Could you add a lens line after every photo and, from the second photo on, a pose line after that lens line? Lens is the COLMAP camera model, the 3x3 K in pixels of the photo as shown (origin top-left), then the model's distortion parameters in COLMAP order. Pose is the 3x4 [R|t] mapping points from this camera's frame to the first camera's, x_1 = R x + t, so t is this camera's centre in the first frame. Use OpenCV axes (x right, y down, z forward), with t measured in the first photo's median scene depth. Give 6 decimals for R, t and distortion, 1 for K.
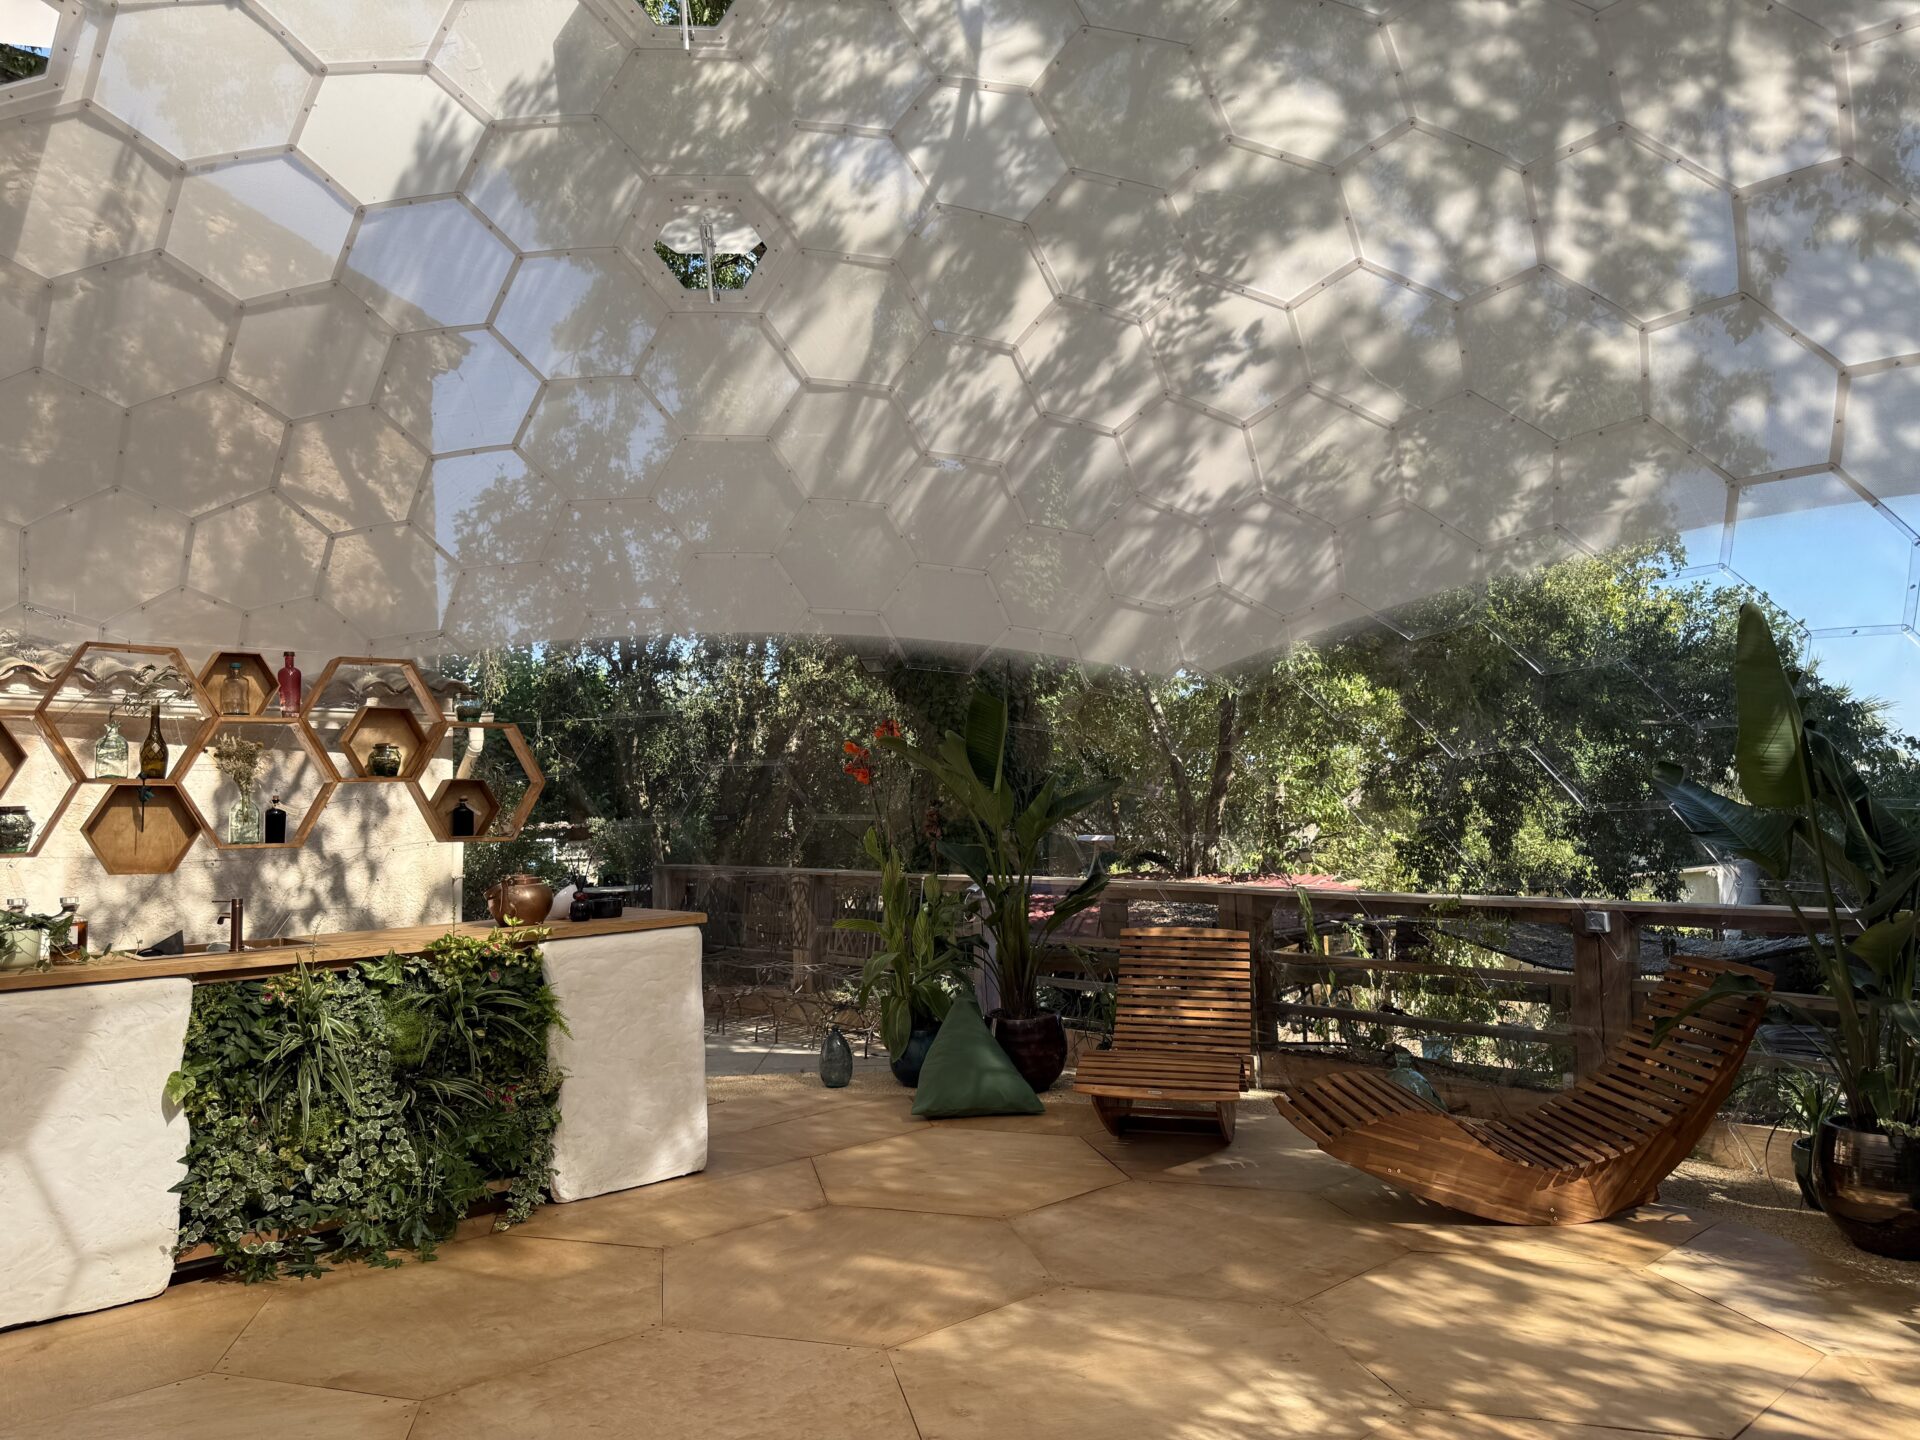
lens RADIAL K [[1341.3, 0, 960.0], [0, 1341.3, 720.0], [0, 0, 1]] dist [0.037753, -0.032072]
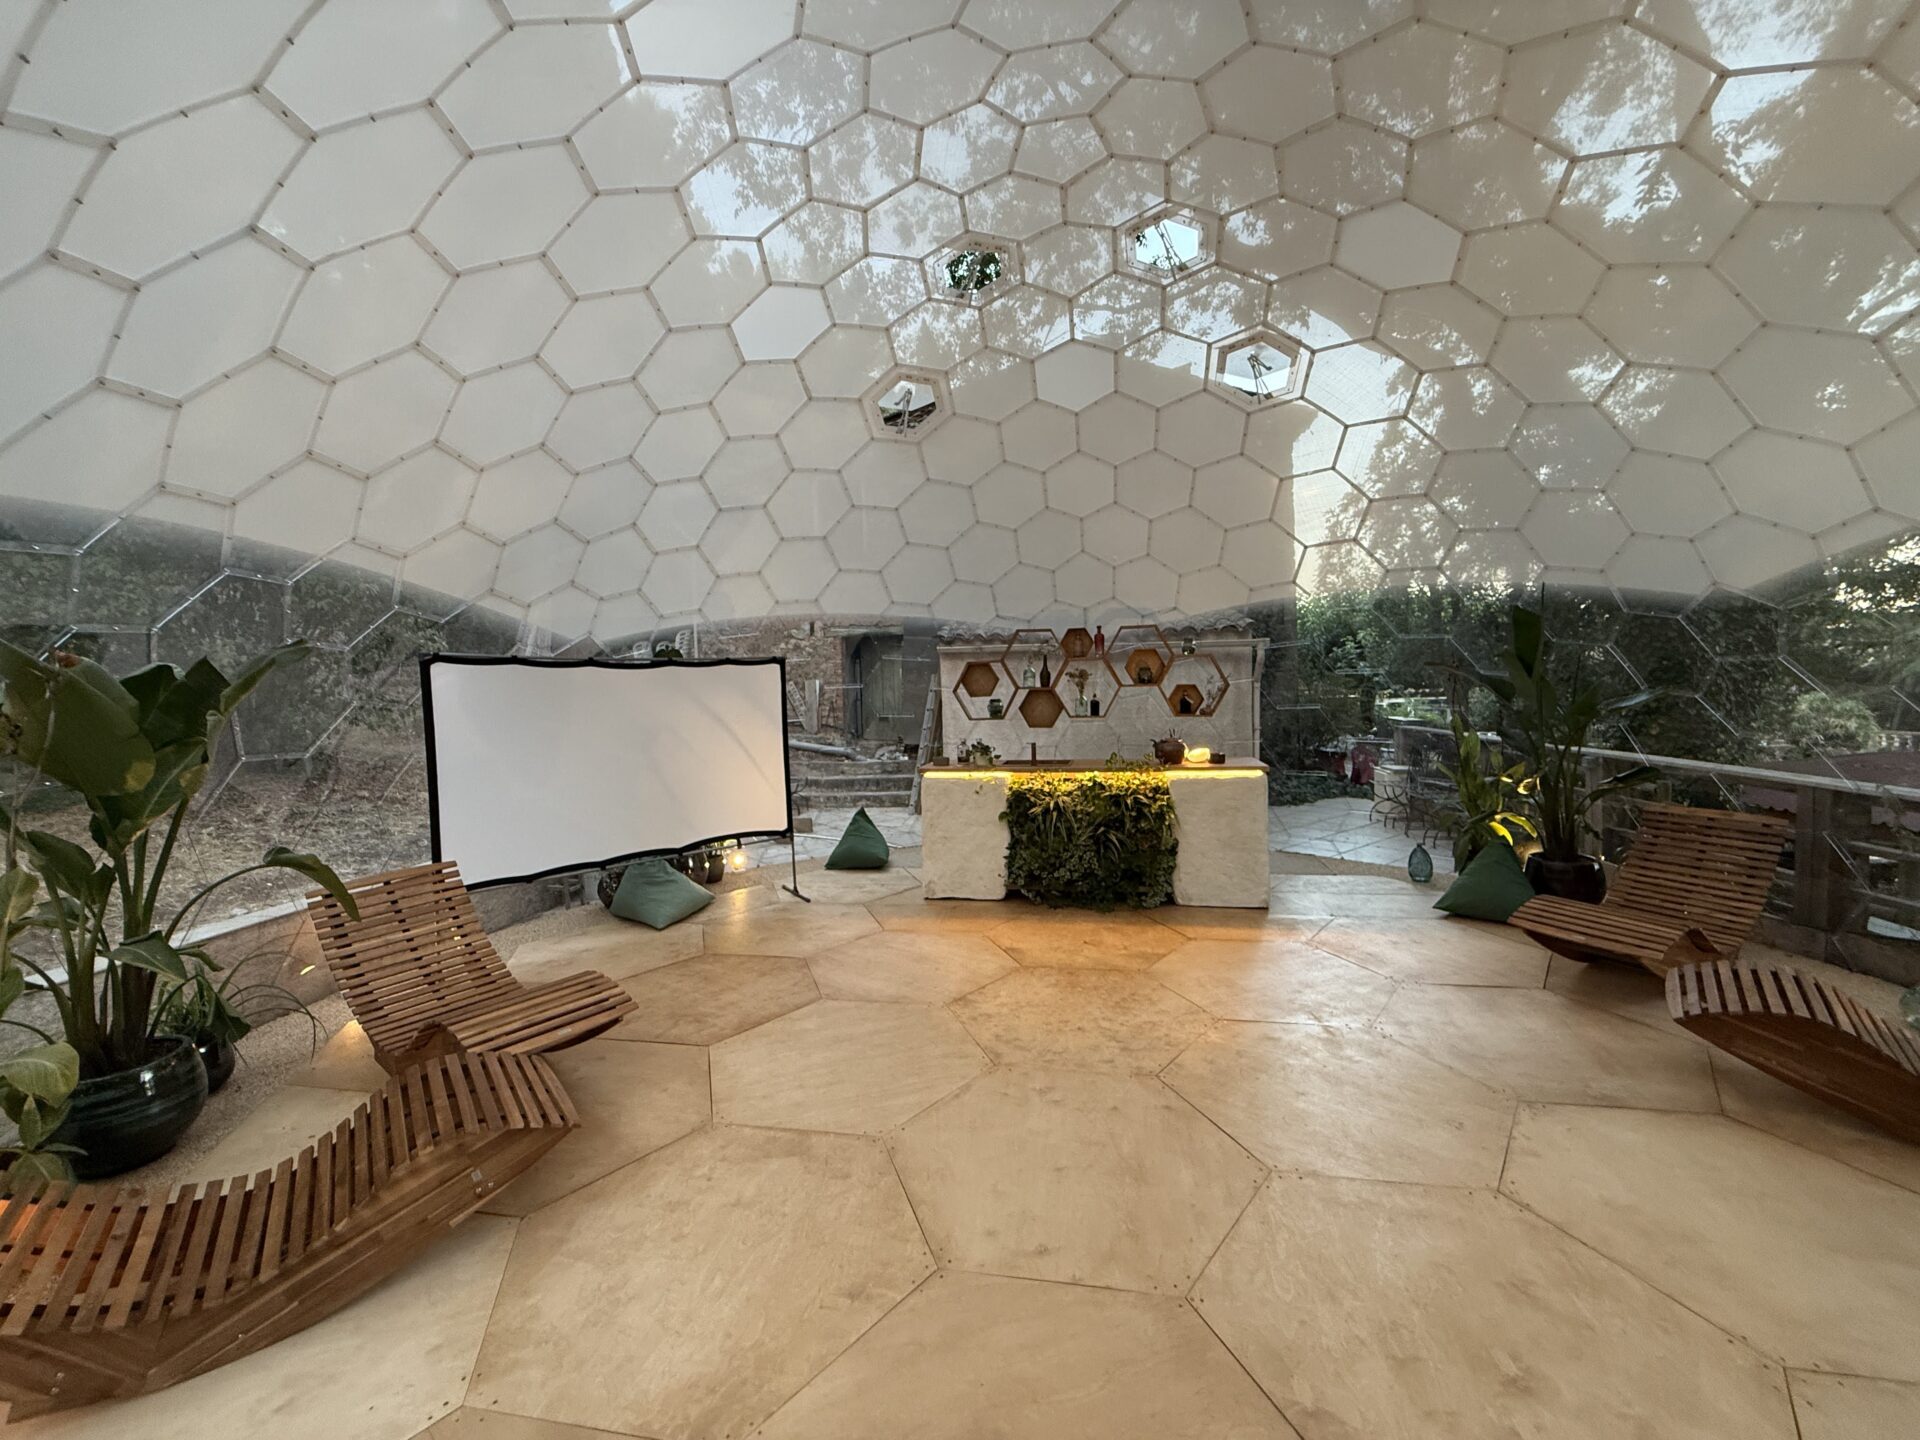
lens RADIAL K [[764.7, 0, 965.2], [0, 764.7, 735.8], [0, 0, 1]] dist [0.000106, 0.000022]
pose [[0.605796, 0.061804, -0.793216, 0.359663], [0.054492, 0.991414, 0.118863, -0.035814], [0.793752, -0.115231, 0.597227, 0.109718]]
